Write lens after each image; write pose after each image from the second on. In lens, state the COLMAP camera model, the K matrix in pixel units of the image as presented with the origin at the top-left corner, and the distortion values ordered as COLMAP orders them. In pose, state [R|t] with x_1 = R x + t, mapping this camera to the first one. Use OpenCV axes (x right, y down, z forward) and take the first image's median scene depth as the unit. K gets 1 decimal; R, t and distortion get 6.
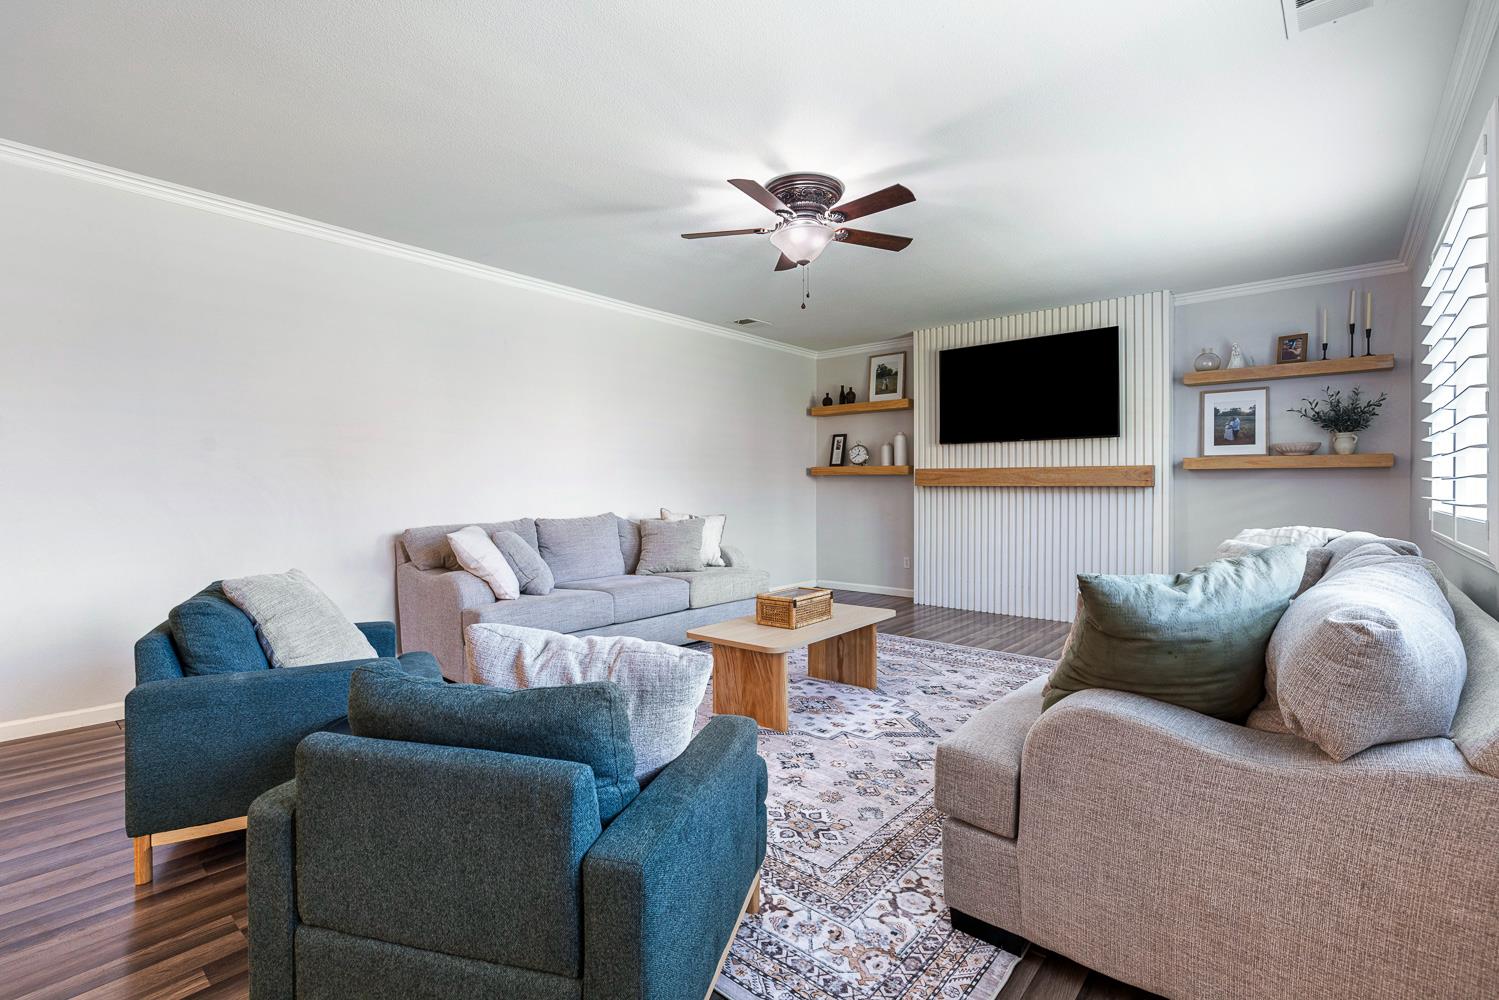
lens RADIAL K [[675.1, 0, 756.5], [0, 675.1, 487.7], [0, 0, 1]] dist [-0.002704, 0.000658]
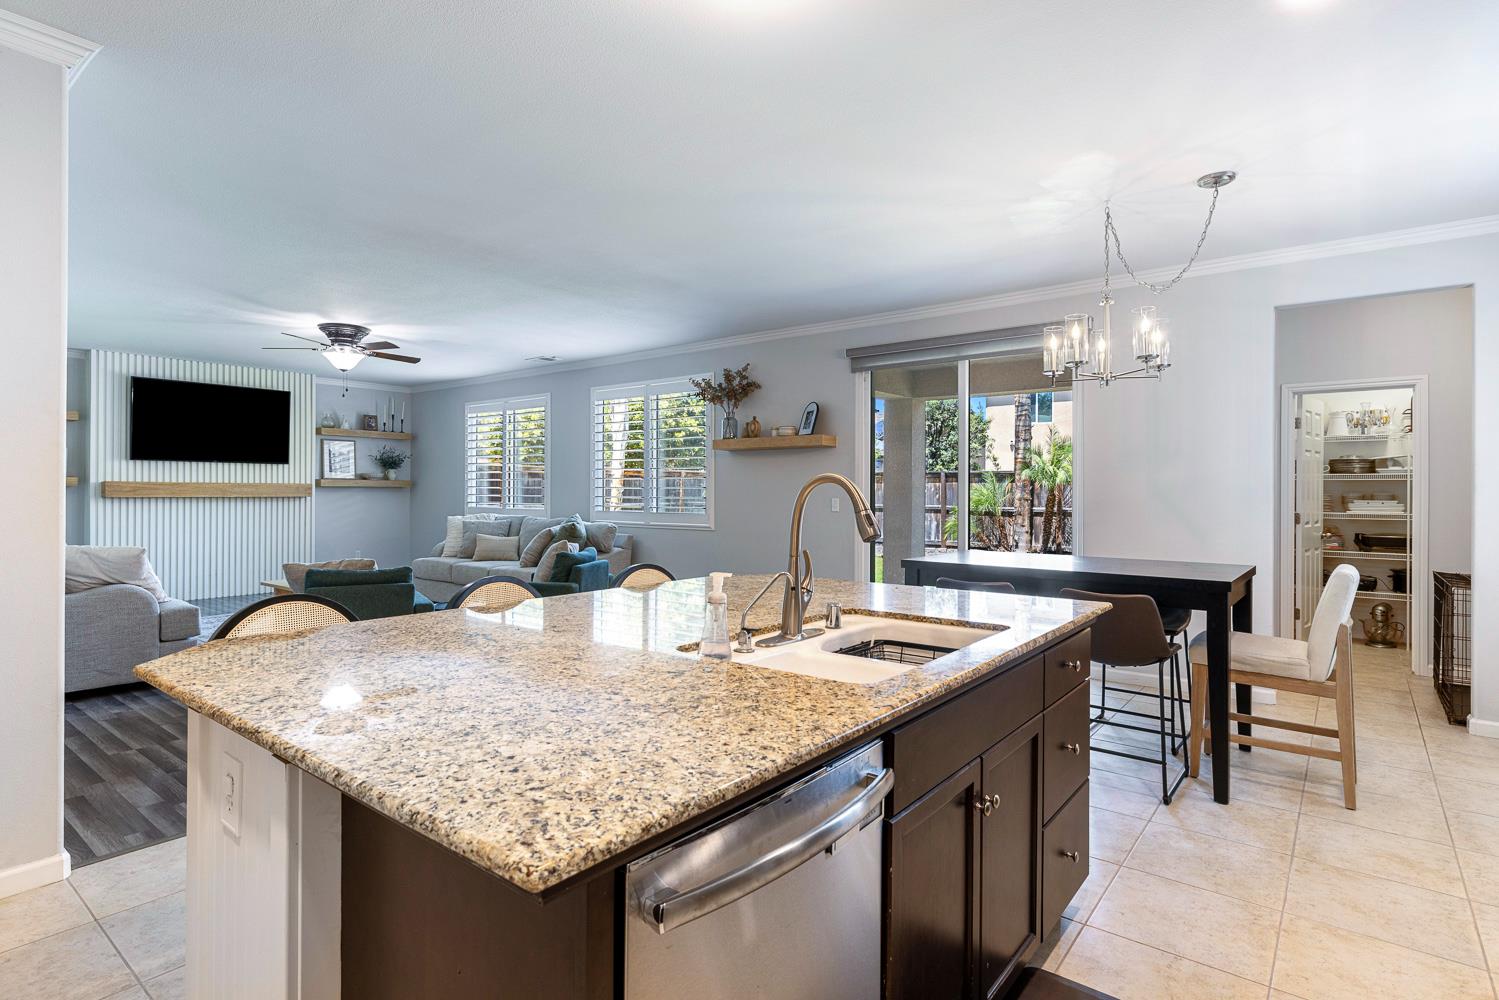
lens RADIAL K [[754.9, 0, 743.8], [0, 754.9, 488.9], [0, 0, 1]] dist [-0.001658, 0.002892]
pose [[-0.033002, 0.000967, 0.999455, -1.126155], [-0.003529, 0.999993, -0.001084, -0.020441], [-0.999449, -0.003563, -0.032999, 0.032342]]
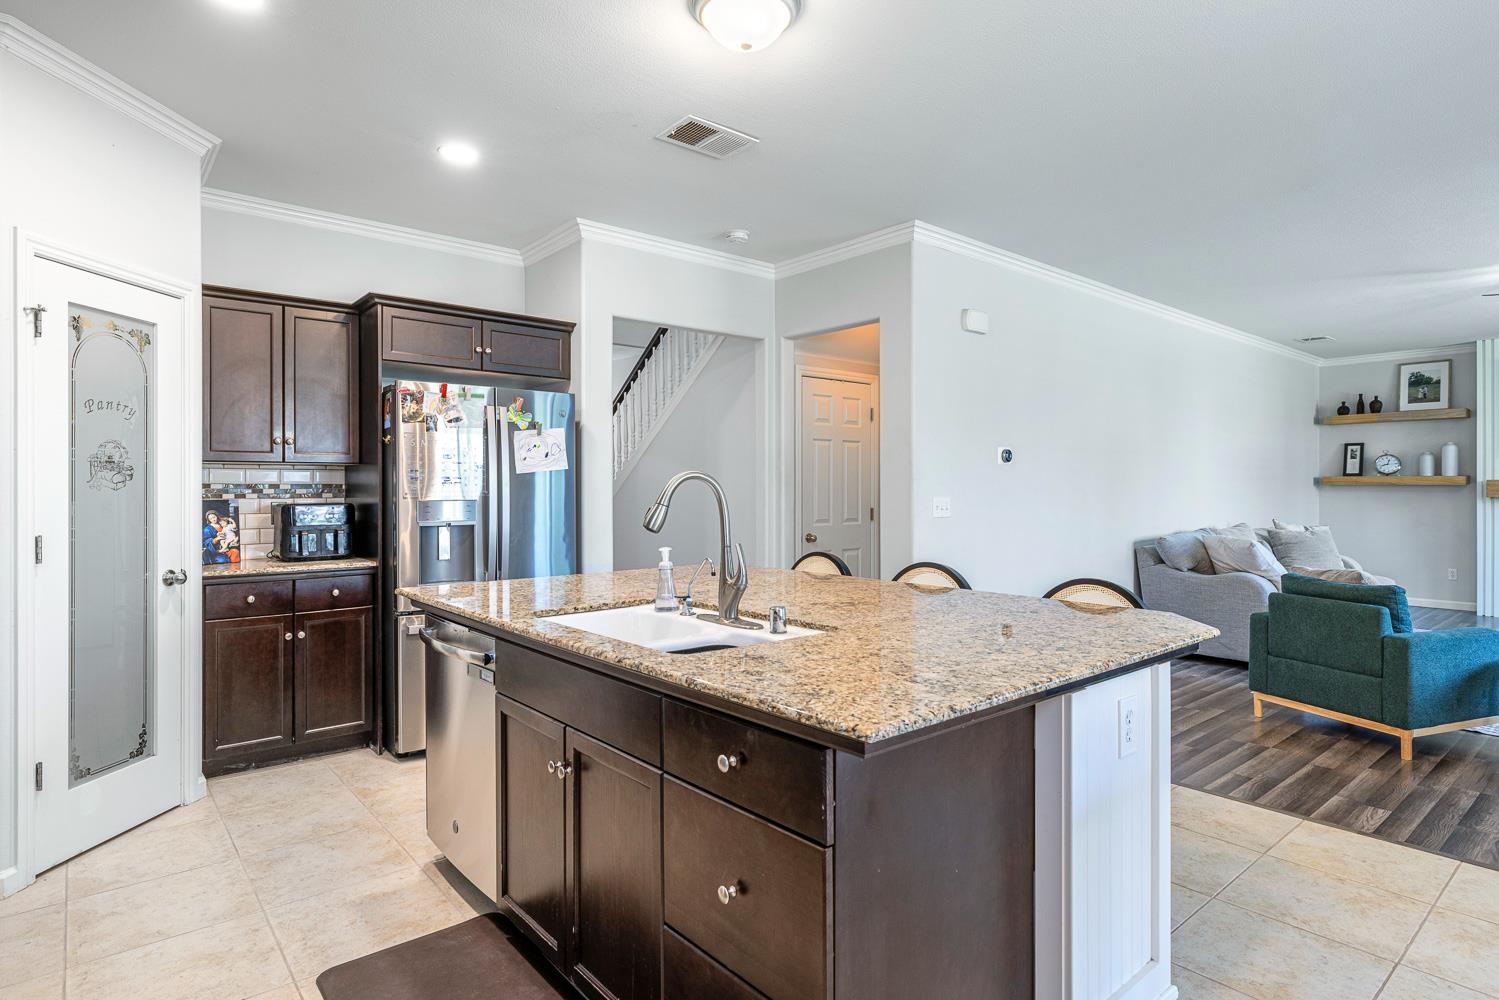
lens RADIAL K [[793.1, 0, 752.4], [0, 793.1, 490.4], [0, 0, 1]] dist [-0.003877, 0.001367]
pose [[0.986114, -0.002876, -0.166044, -0.724383], [0.003192, 0.999994, 0.001638, -0.019921], [0.166038, -0.002145, 0.986117, -0.373742]]
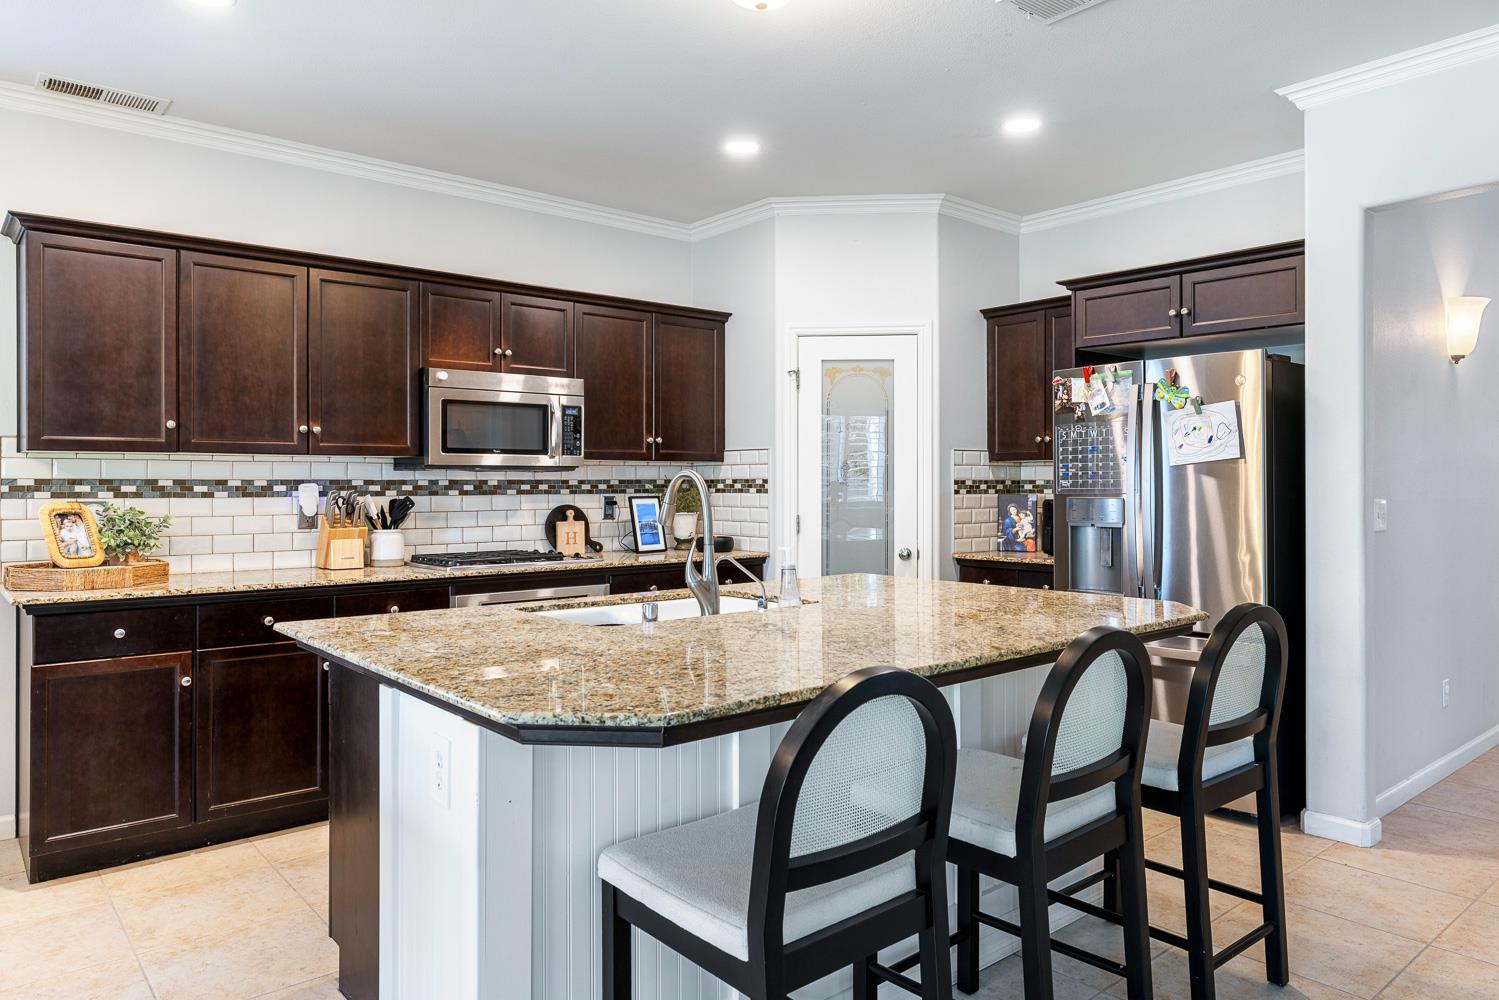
lens RADIAL K [[980.4, 0, 749.2], [0, 980.4, 486.1], [0, 0, 1]] dist [0.001618, 0.000105]
pose [[-0.163724, -0.000163, -0.986506, -0.339002], [0.002122, 0.999998, -0.000518, -0.020279], [0.986504, -0.002178, -0.163724, 0.090815]]
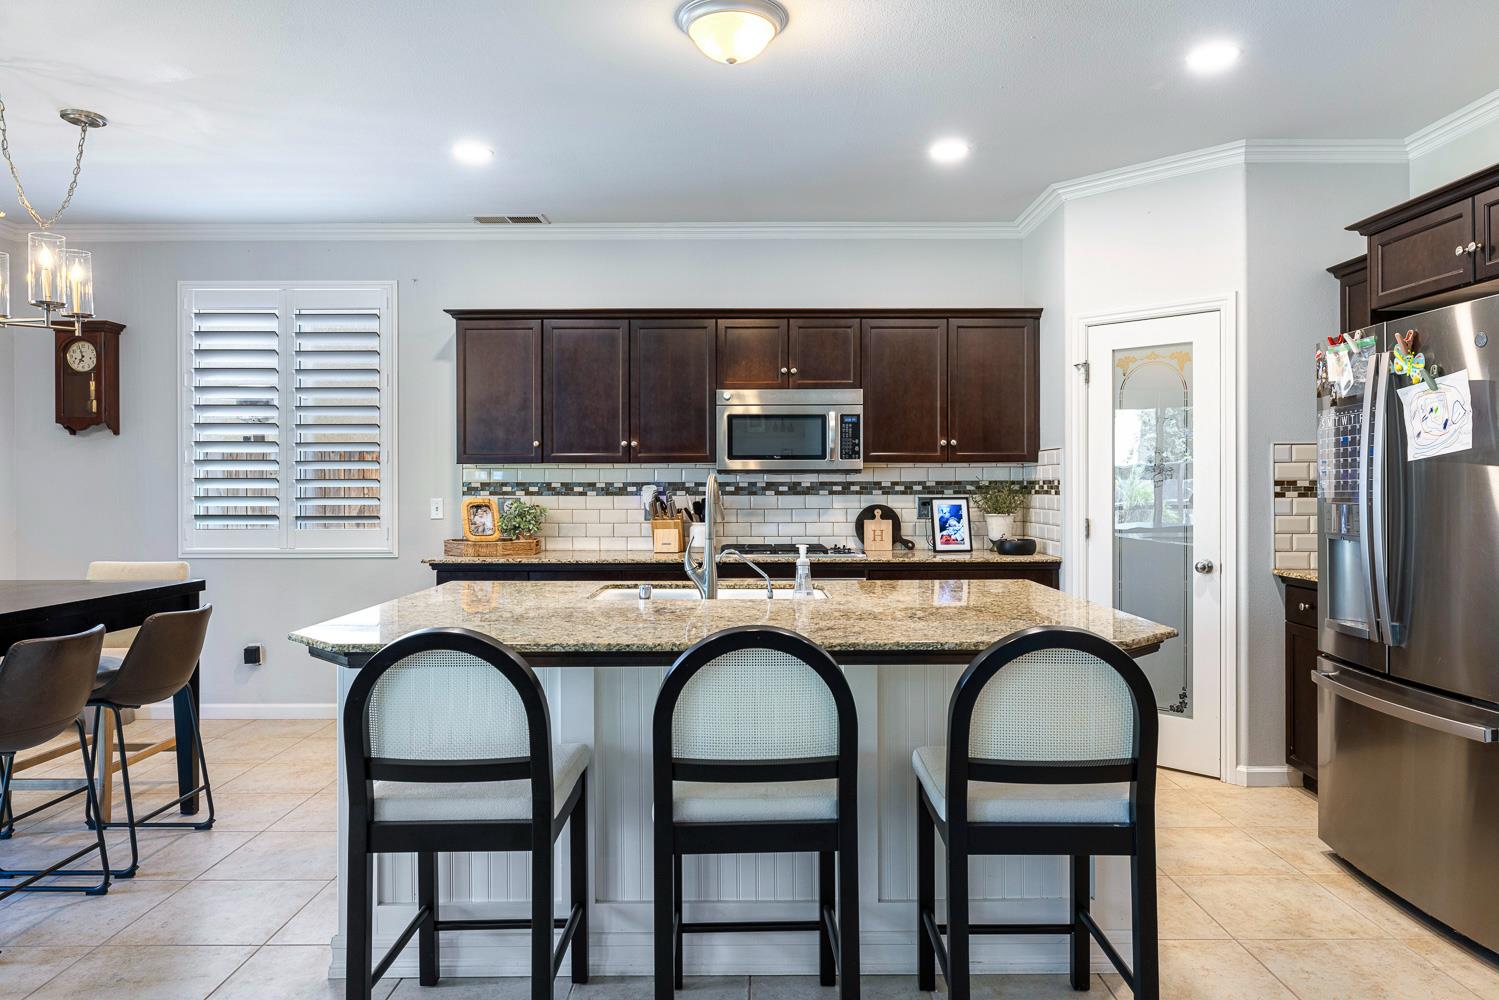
lens RADIAL K [[980.4, 0, 757.5], [0, 980.4, 484.3], [0, 0, 1]] dist [0.001618, 0.000105]
pose [[-0.759000, -0.001542, -0.651088, -0.469162], [0.001090, 0.999993, -0.003638, -0.020642], [0.651089, -0.003471, -0.758993, 0.422508]]
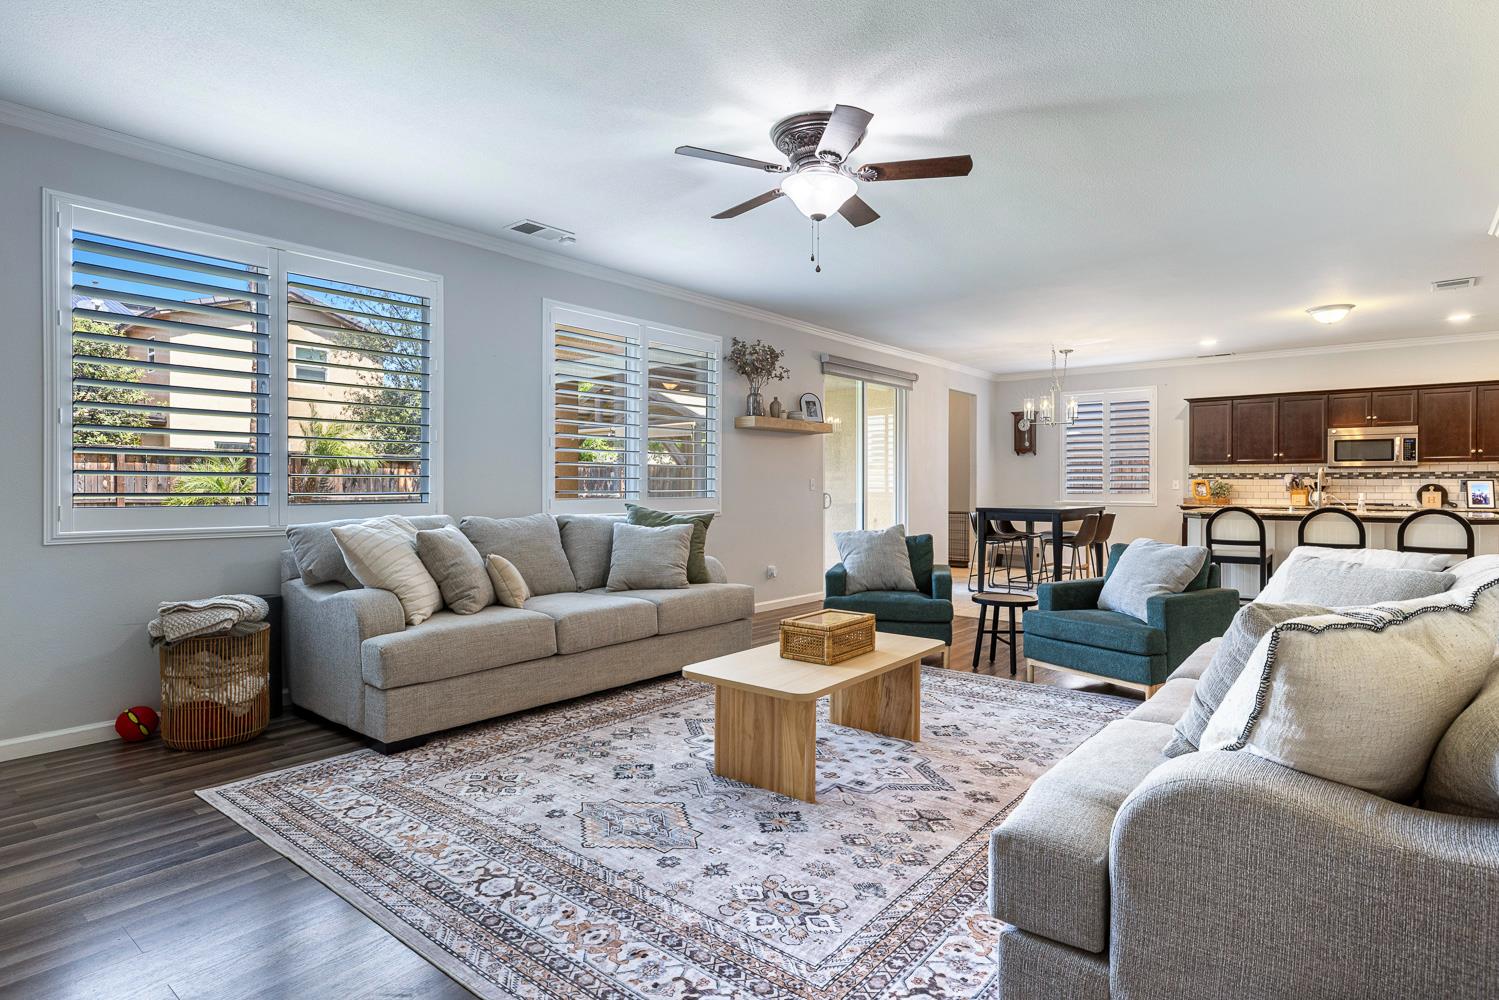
lens RADIAL K [[793.1, 0, 748.3], [0, 793.1, 488.4], [0, 0, 1]] dist [-0.003877, 0.001367]
pose [[-0.999831, -0.003581, -0.018005, 0.105748], [-0.003668, 0.999982, 0.004826, 0.001286], [0.017988, 0.004891, -0.999826, 1.204461]]
